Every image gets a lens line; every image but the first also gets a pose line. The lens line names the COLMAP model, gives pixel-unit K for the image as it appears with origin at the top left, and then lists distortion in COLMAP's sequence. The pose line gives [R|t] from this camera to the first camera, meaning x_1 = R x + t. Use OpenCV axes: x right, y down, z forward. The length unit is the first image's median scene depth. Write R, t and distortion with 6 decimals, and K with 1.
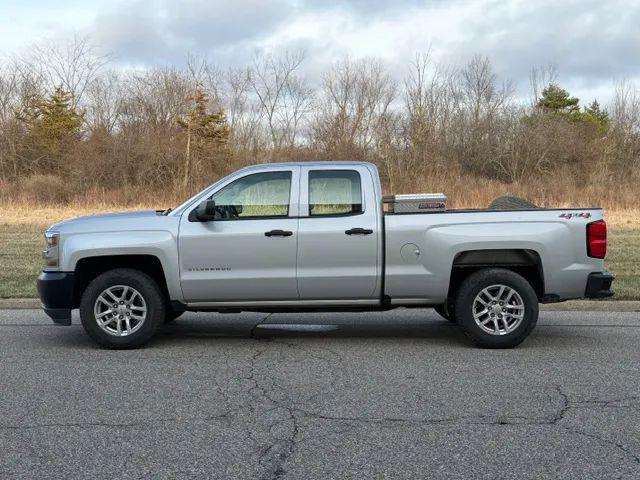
lens RADIAL K [[721.2, 0, 334.2], [0, 721.2, 238.4], [0, 0, 1]] dist [0.069995, 0.000000]
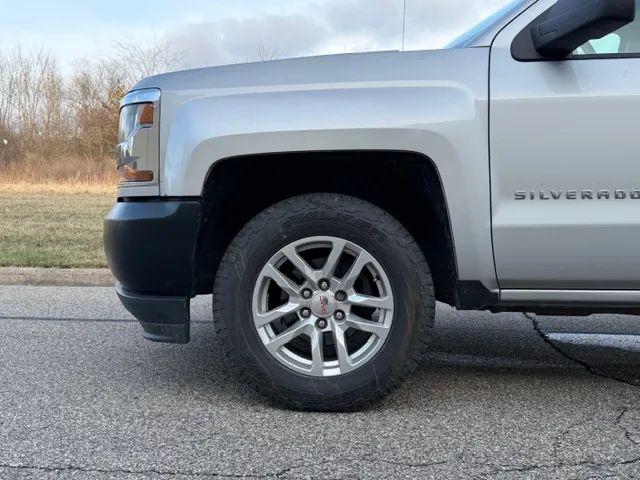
lens RADIAL K [[599.3, 0, 325.8], [0, 599.3, 237.9], [0, 0, 1]] dist [0.098577, 0.000000]
pose [[0.997966, 0.018304, -0.061063, -0.273680], [-0.017047, 0.999633, 0.021039, 0.058564], [0.061425, -0.019955, 0.997912, 0.696566]]
